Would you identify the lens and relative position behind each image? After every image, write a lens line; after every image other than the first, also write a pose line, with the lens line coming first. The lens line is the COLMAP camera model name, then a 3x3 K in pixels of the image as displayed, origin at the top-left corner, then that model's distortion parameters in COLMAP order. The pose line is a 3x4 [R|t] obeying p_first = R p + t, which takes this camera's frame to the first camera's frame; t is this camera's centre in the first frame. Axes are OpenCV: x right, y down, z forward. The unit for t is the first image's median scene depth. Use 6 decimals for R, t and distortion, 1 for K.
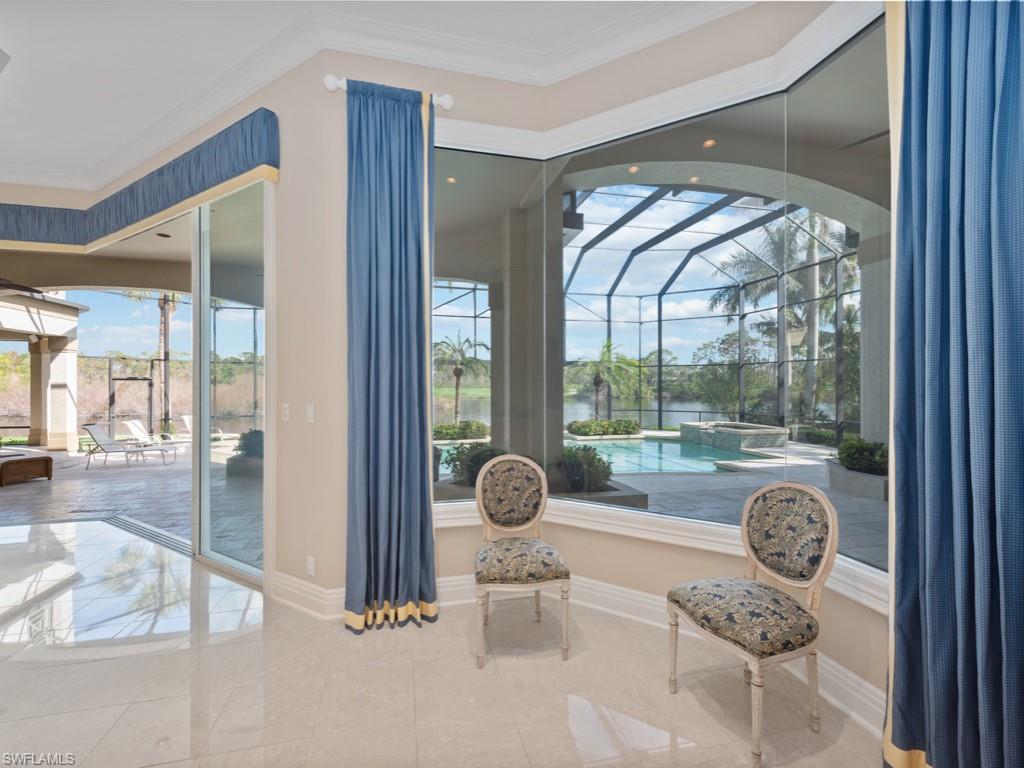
lens RADIAL K [[446.8, 0, 510.1], [0, 446.8, 378.4], [0, 0, 1]] dist [0.013853, -0.004332]
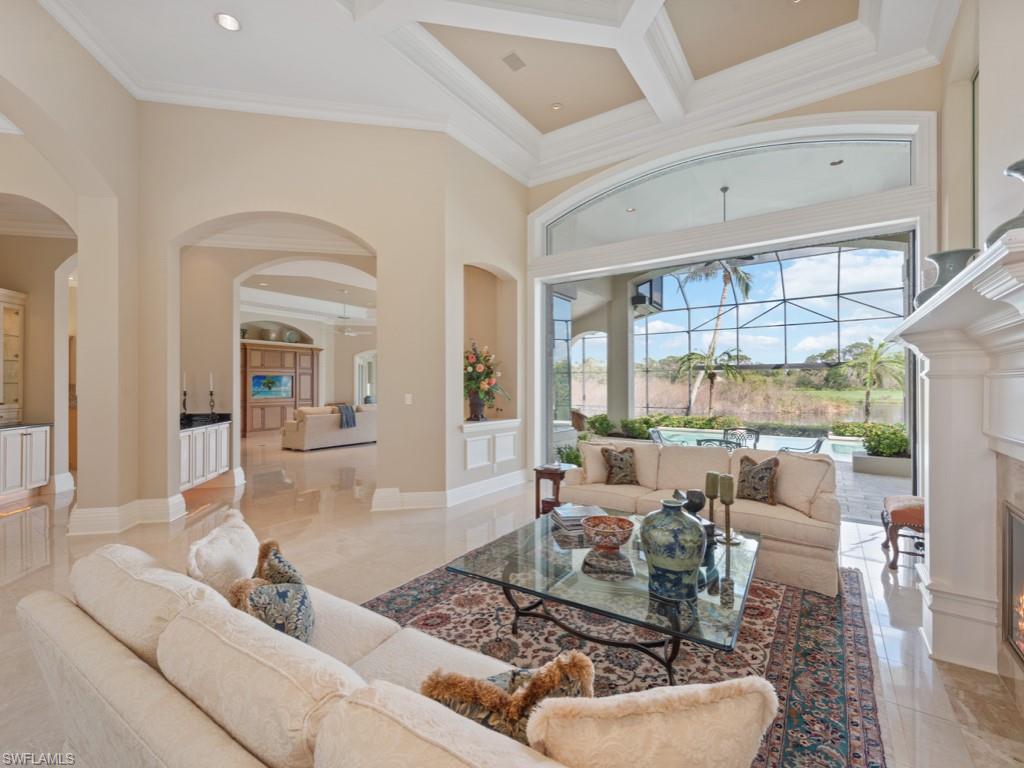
lens RADIAL K [[446.8, 0, 509.1], [0, 446.8, 383.6], [0, 0, 1]] dist [0.013853, -0.004332]
pose [[0.663227, -0.002809, -0.748413, 0.400333], [0.009539, 0.999943, 0.004701, -0.003336], [0.748357, -0.010257, 0.663216, -0.225228]]
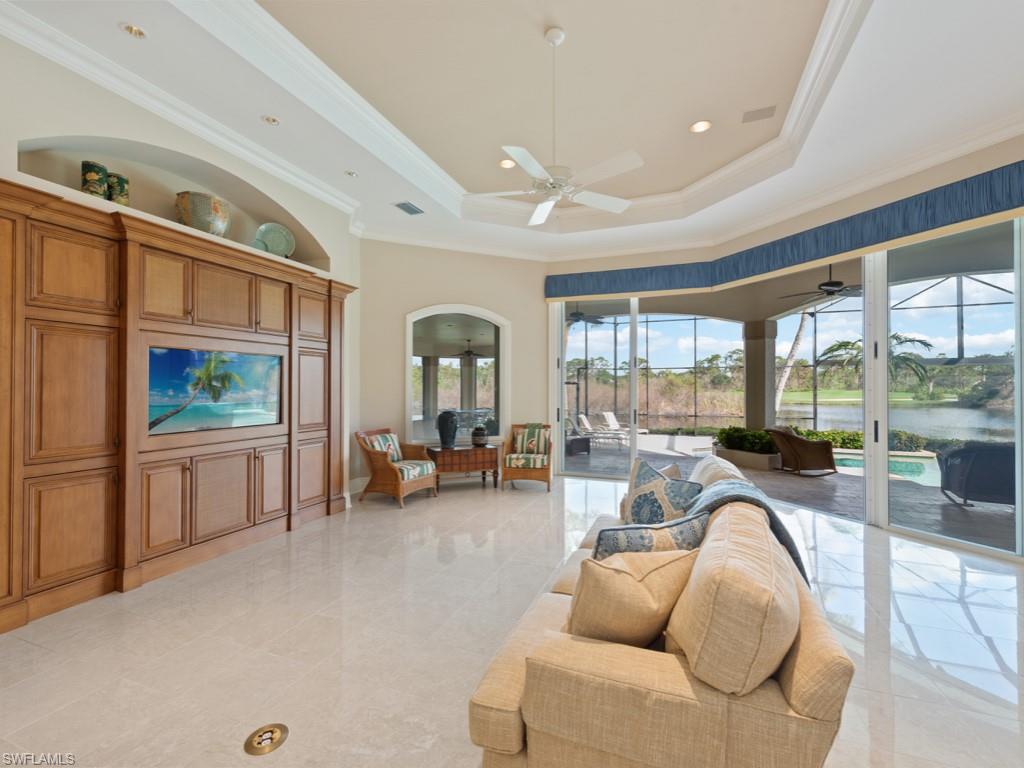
lens RADIAL K [[446.8, 0, 507.5], [0, 446.8, 386.6], [0, 0, 1]] dist [0.013853, -0.004332]
pose [[0.817792, 0.000419, -0.575513, -0.170906], [0.006214, 0.999935, 0.009558, -0.001320], [0.575480, -0.011393, 0.817736, -0.125809]]
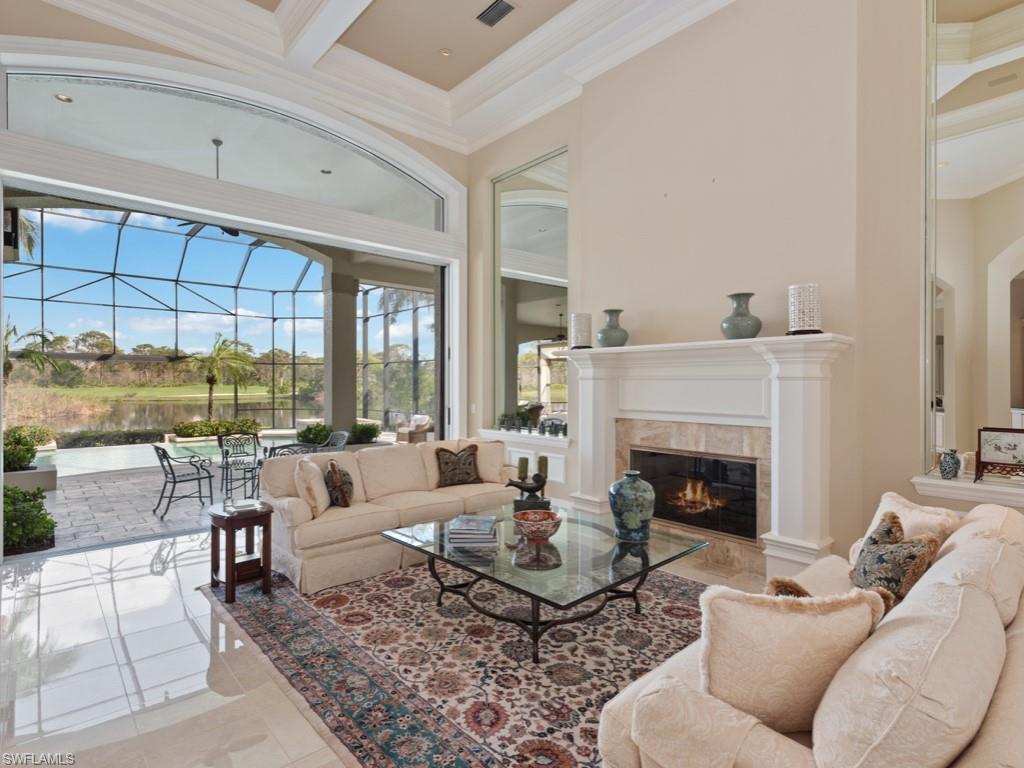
lens RADIAL K [[529.0, 0, 504.6], [0, 529.0, 384.3], [0, 0, 1]] dist [0.003944, -0.000256]
pose [[0.882776, 0.003955, 0.469778, 0.211774], [-0.011394, 0.999851, 0.012992, -0.004347], [-0.469656, -0.016821, 0.882689, -0.258260]]
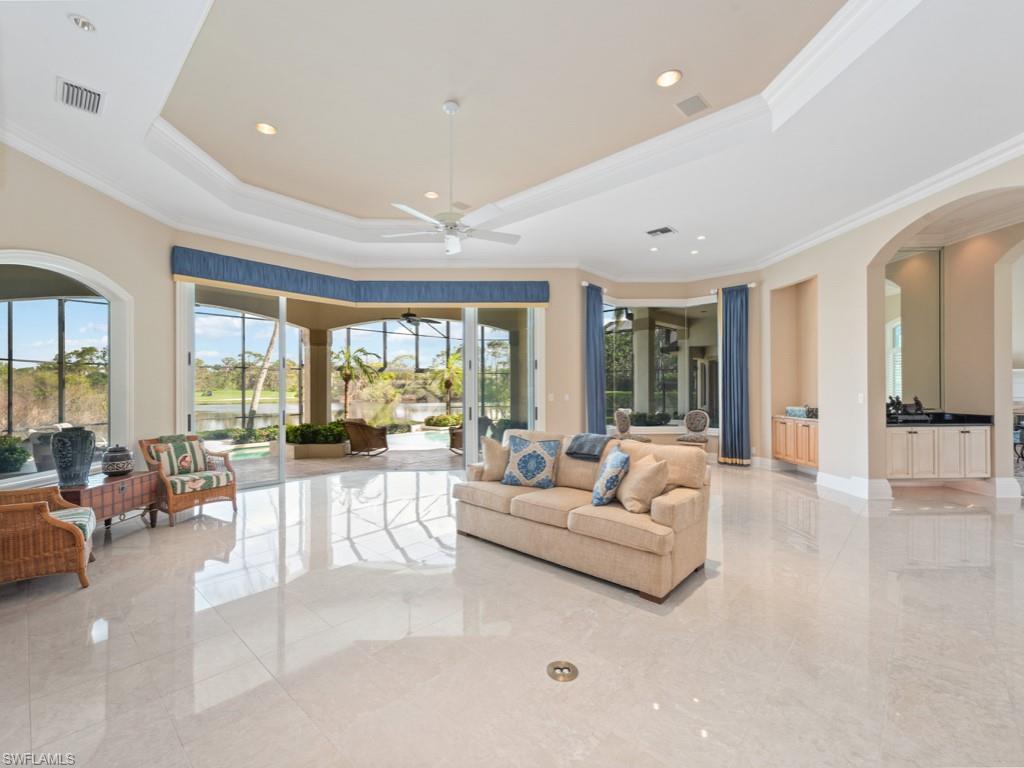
lens RADIAL K [[446.8, 0, 509.0], [0, 446.8, 389.3], [0, 0, 1]] dist [0.013853, -0.004332]
pose [[0.833425, -0.005185, 0.552609, -0.356477], [-0.004516, 0.999859, 0.016193, -0.002370], [-0.552615, -0.015991, 0.833283, -0.170778]]
